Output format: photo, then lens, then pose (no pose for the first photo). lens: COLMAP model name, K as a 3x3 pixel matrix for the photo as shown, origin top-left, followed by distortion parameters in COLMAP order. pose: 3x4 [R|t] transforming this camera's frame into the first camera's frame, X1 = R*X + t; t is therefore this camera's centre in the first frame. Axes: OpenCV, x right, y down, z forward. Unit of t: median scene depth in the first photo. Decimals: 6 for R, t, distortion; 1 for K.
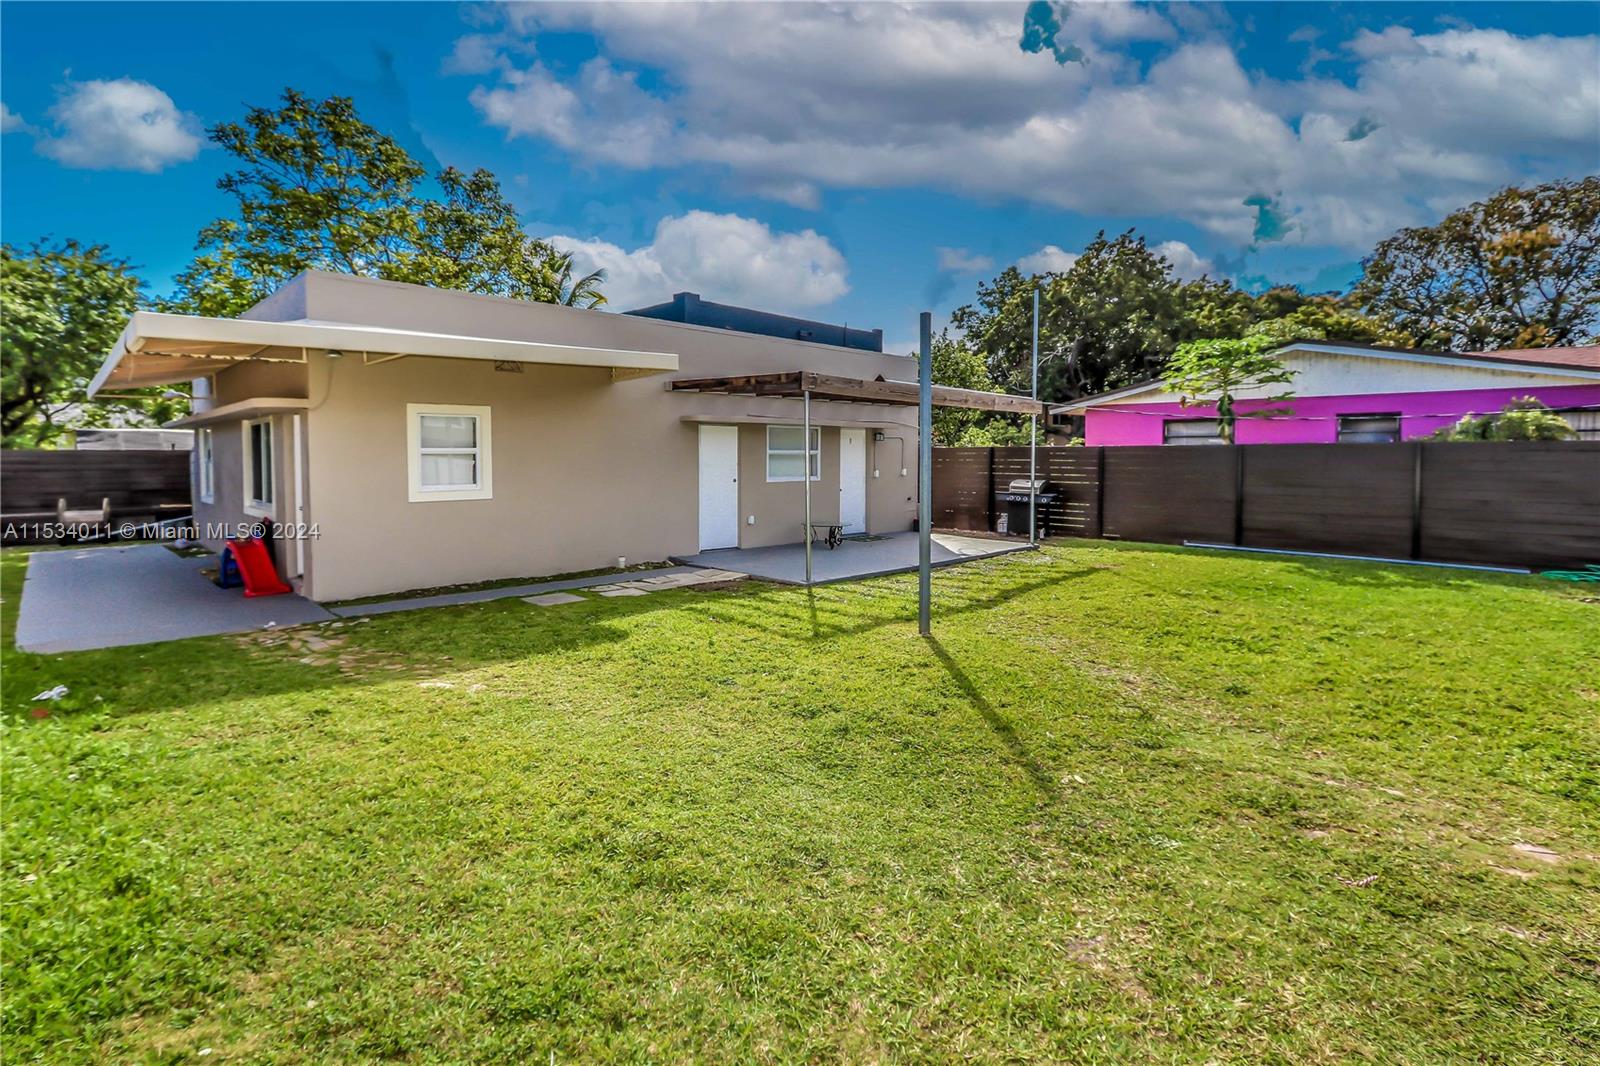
lens RADIAL K [[754.1, 0, 802.2], [0, 754.1, 494.9], [0, 0, 1]] dist [-0.034580, 0.018197]
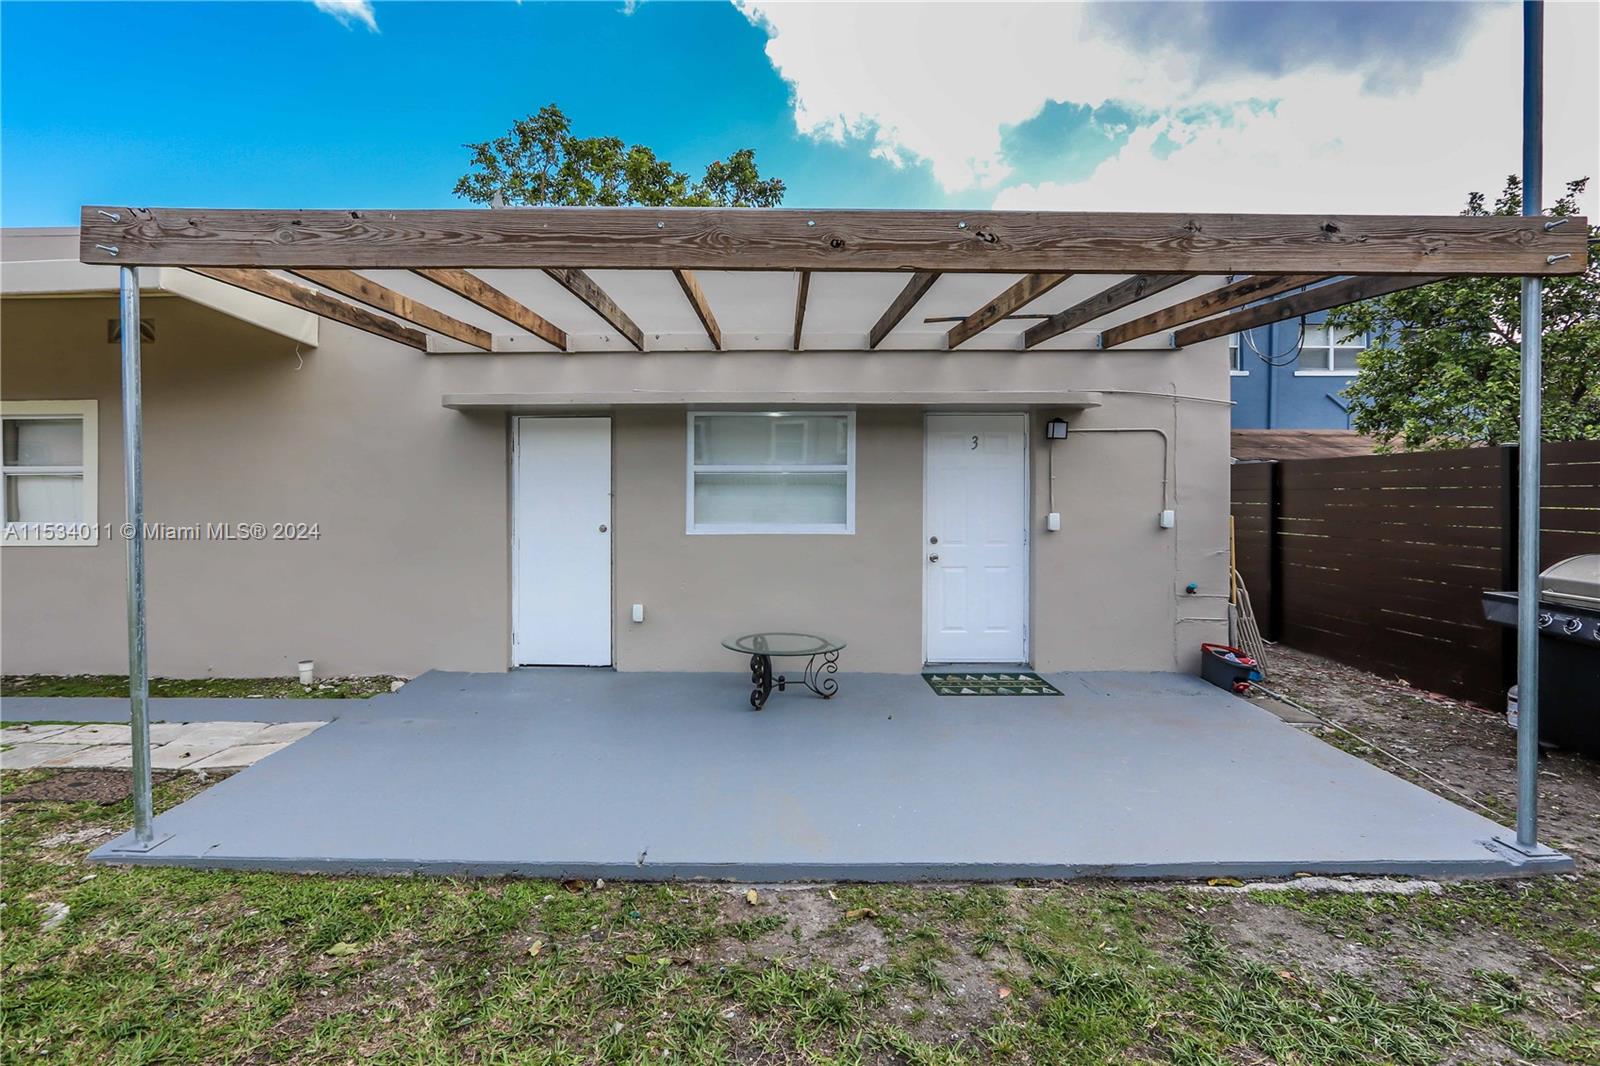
lens RADIAL K [[742.6, 0, 791.3], [0, 742.6, 533.0], [0, 0, 1]] dist [-0.003009, -0.000326]
pose [[0.714518, 0.012567, -0.699505, 0.259958], [-0.033096, 0.999326, -0.015853, -0.010077], [0.698834, 0.034478, 0.714452, 0.591842]]
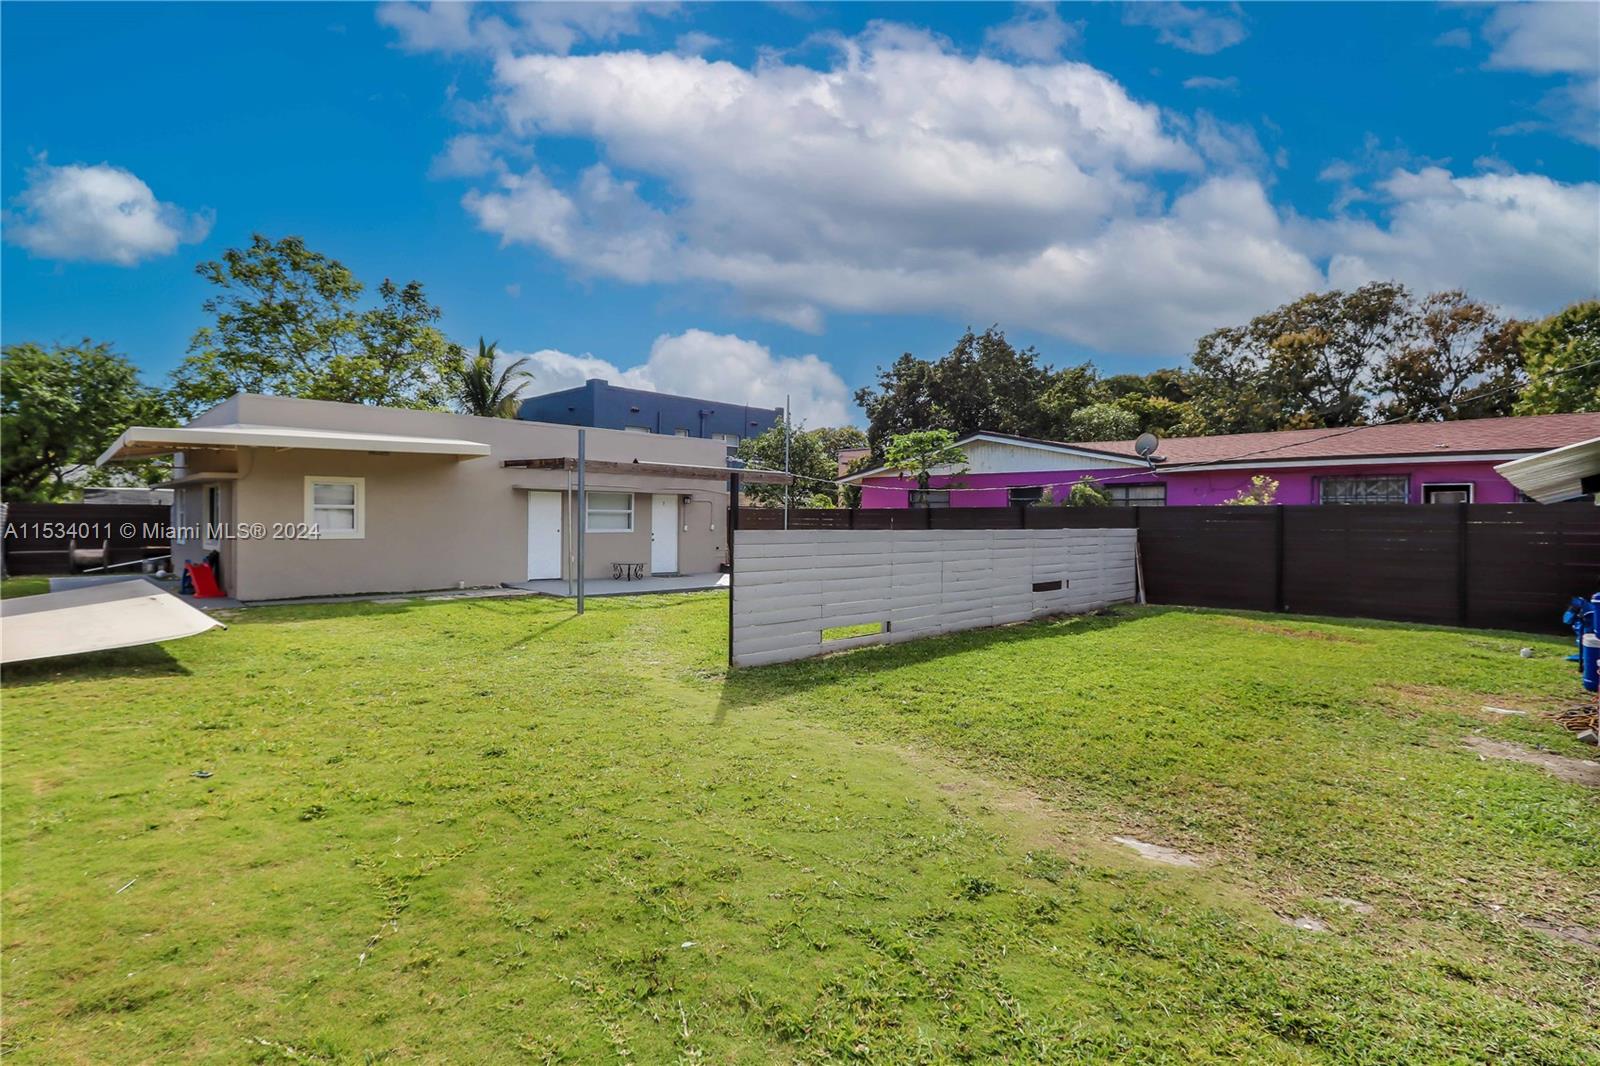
lens RADIAL K [[742.6, 0, 791.3], [0, 742.6, 533.0], [0, 0, 1]] dist [-0.003009, -0.000326]
pose [[0.999939, 0.009932, -0.004898, 0.278315], [-0.010087, 0.999417, -0.032629, 0.020985], [0.004571, 0.032677, 0.999456, -0.302210]]
